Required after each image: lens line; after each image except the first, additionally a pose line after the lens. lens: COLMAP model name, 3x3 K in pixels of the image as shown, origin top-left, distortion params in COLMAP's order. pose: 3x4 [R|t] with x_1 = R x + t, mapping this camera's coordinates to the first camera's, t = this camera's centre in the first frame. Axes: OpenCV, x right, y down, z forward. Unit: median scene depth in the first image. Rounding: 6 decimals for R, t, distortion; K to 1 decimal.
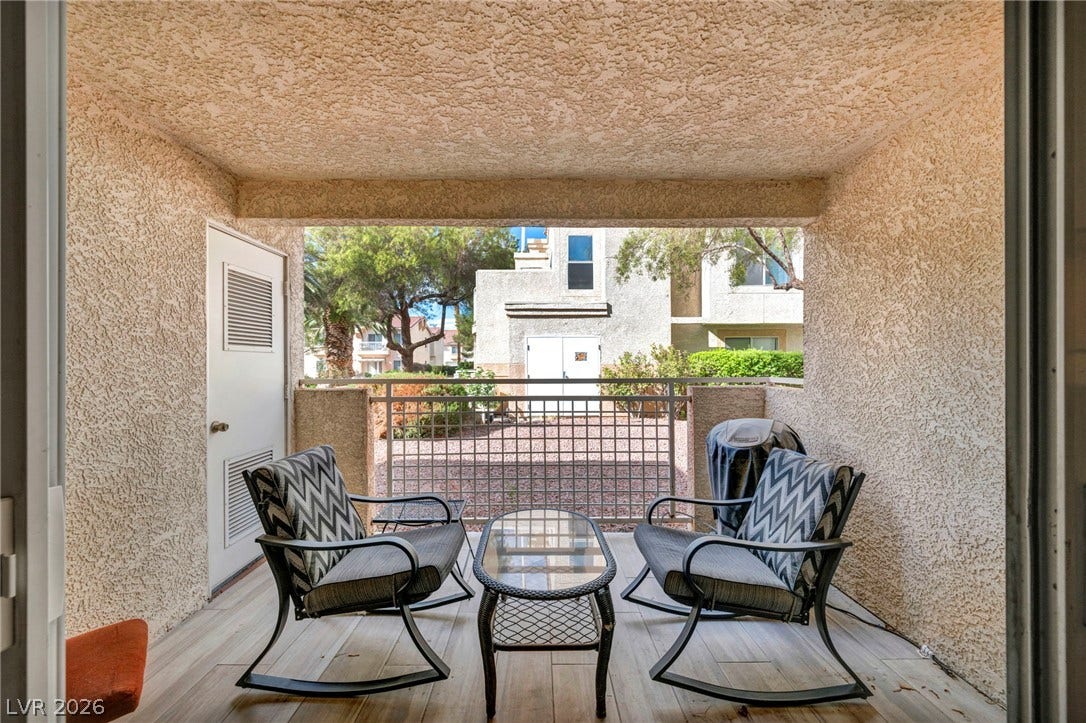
lens RADIAL K [[439.9, 0, 536.4], [0, 439.9, 364.9], [0, 0, 1]] dist [-0.000247, 0.000076]
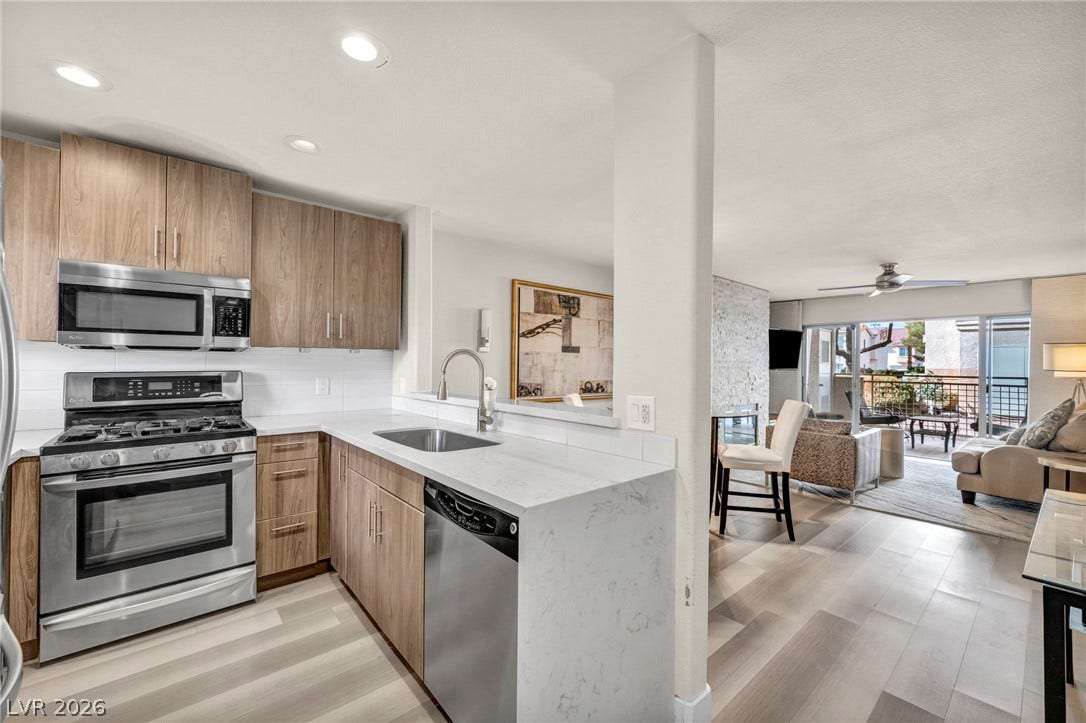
lens RADIAL K [[439.9, 0, 545.1], [0, 439.9, 365.4], [0, 0, 1]] dist [-0.000247, 0.000076]
pose [[0.646884, 0.010670, -0.762514, 0.127471], [-0.013676, 0.999904, 0.002389, 0.000449], [0.762466, 0.008883, 0.646967, -0.690040]]
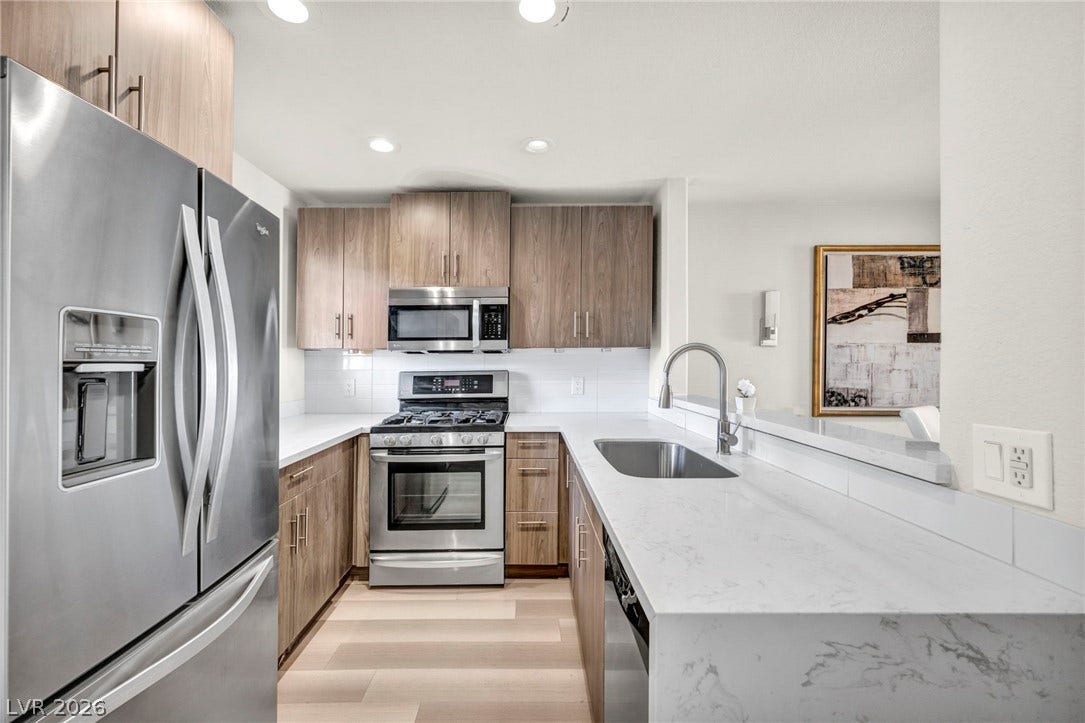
lens RADIAL K [[439.5, 0, 549.1], [0, 439.5, 364.1], [0, 0, 1]] dist [-0.000247, 0.000076]
pose [[-0.017622, 0.008454, -0.999809, 0.100489], [-0.000341, 0.999964, 0.008461, 0.000086], [0.999845, 0.000490, -0.017619, -0.627918]]
